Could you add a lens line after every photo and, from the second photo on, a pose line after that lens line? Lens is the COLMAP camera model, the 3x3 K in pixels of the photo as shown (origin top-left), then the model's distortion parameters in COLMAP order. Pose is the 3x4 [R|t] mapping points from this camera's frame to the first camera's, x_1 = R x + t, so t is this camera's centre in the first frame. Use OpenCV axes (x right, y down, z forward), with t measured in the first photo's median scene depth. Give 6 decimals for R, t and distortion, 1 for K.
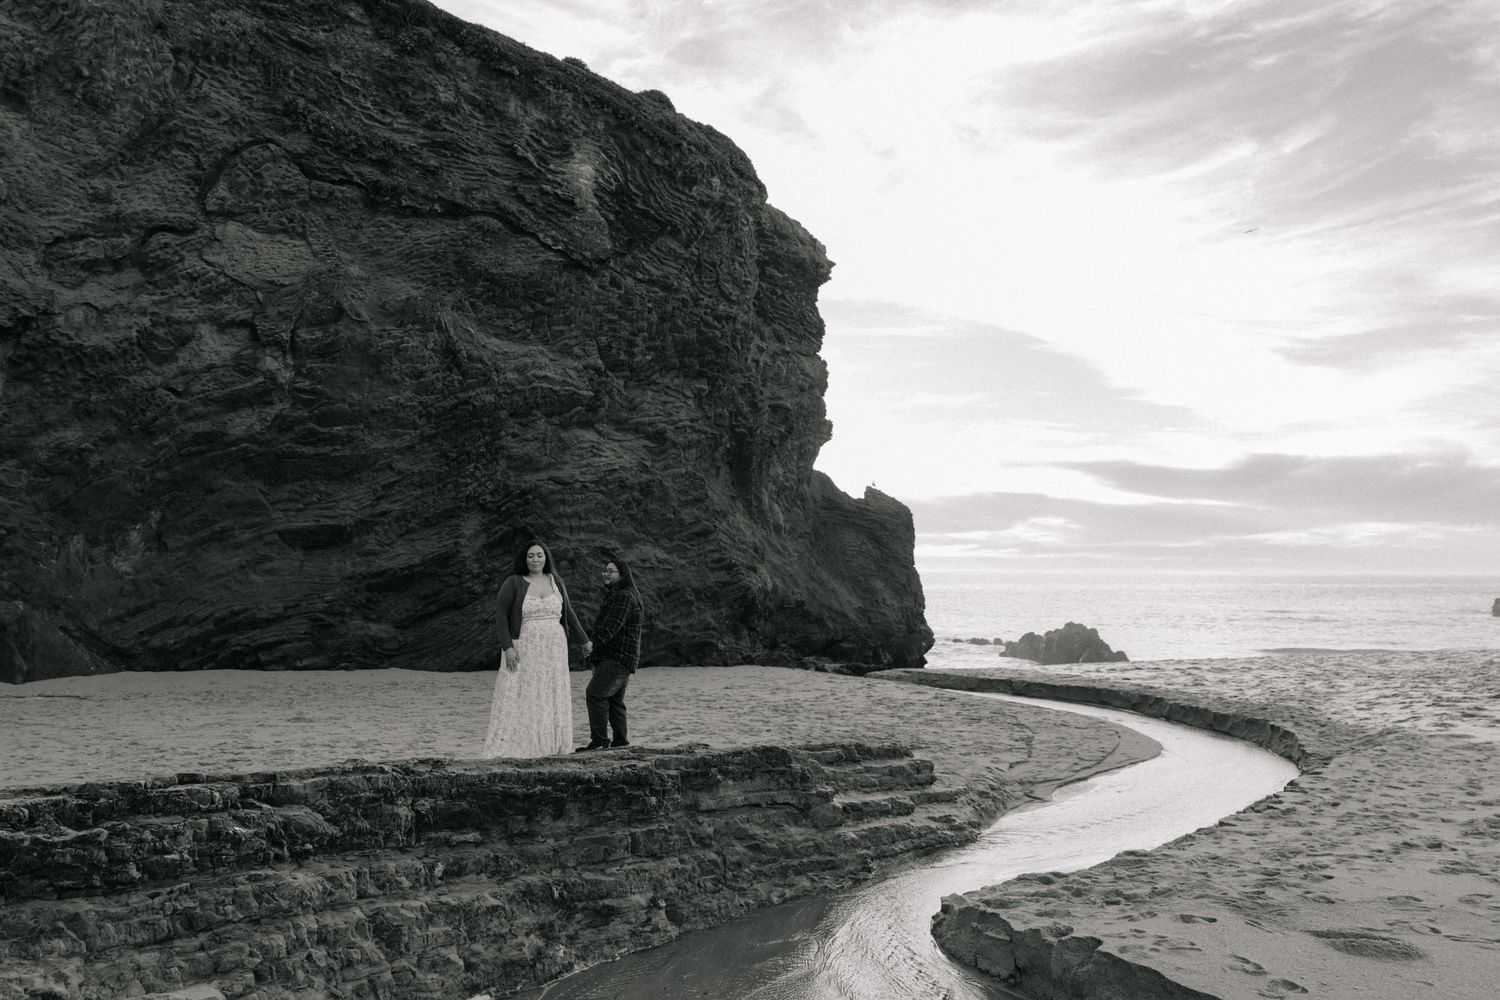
lens RADIAL K [[1039.6, 0, 750.0], [0, 1039.6, 500.0], [0, 0, 1]] dist [0.024865, -0.010339]
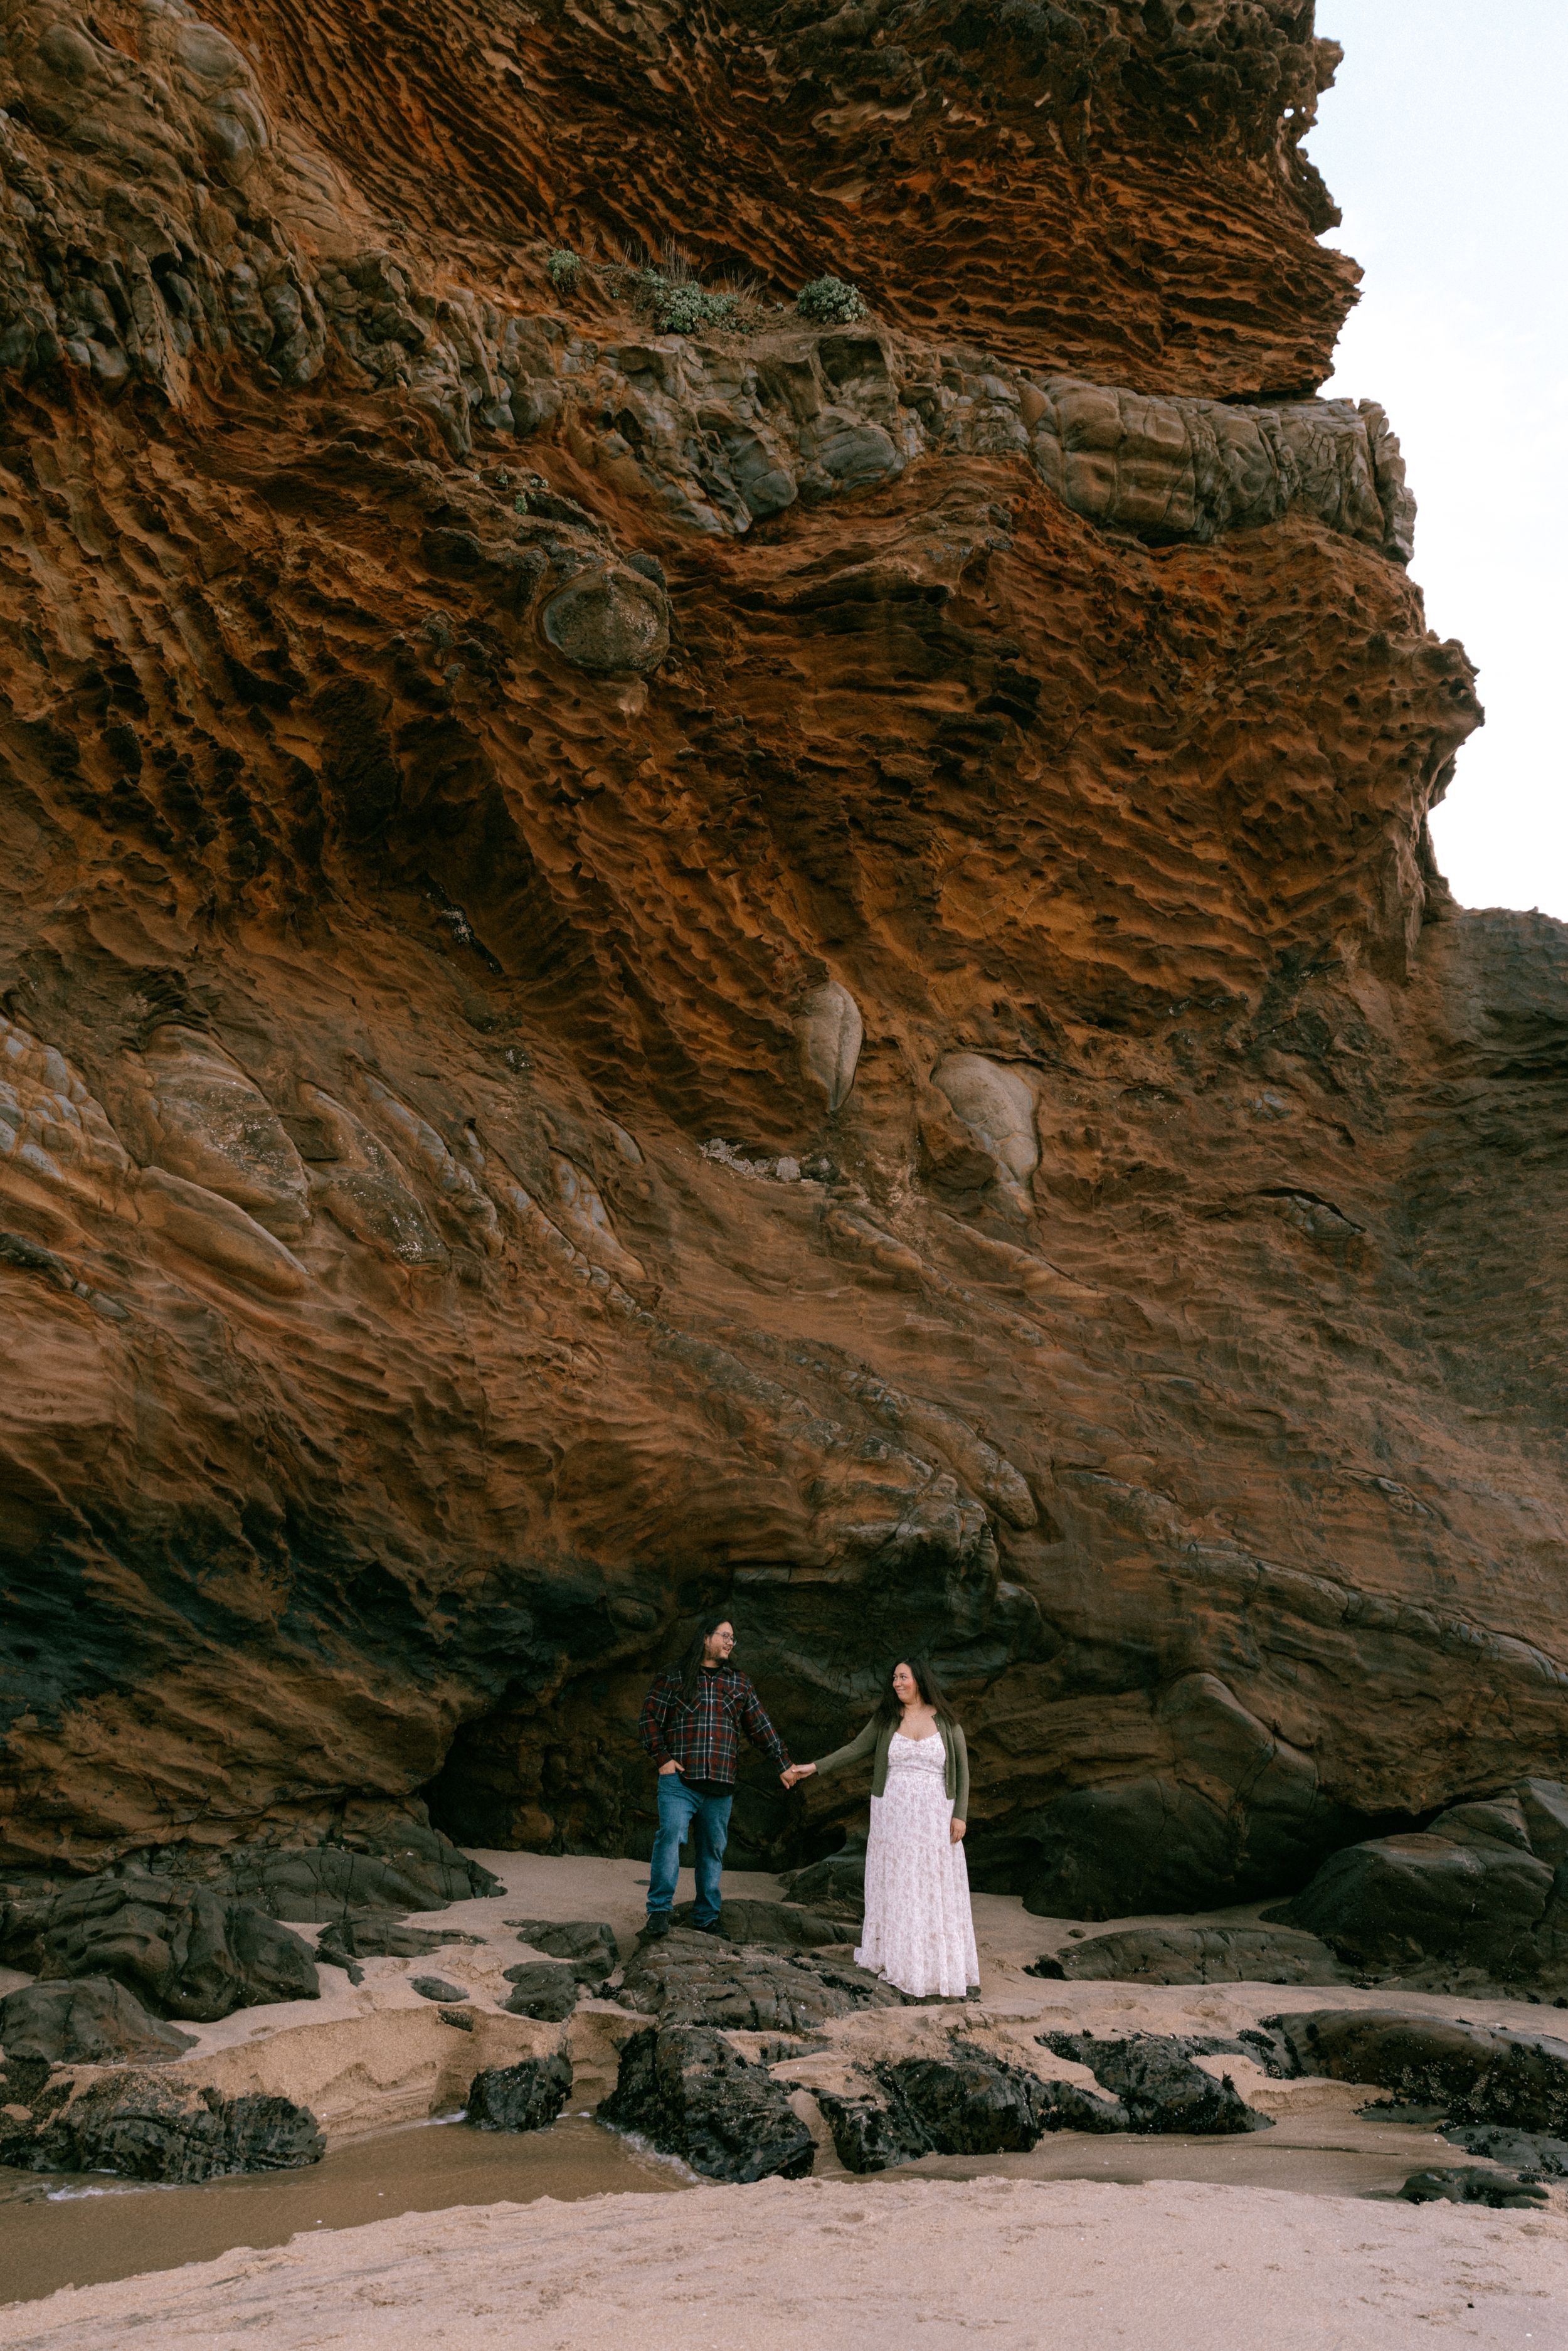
lens RADIAL K [[1638.5, 0, 784.0], [0, 1638.5, 1175.5], [0, 0, 1]] dist [0.019652, -0.016046]
pose [[0.618539, -0.234881, -0.749827, 0.215170], [0.078330, 0.967955, -0.238594, 0.089908], [0.781840, 0.088846, 0.617116, 0.730572]]
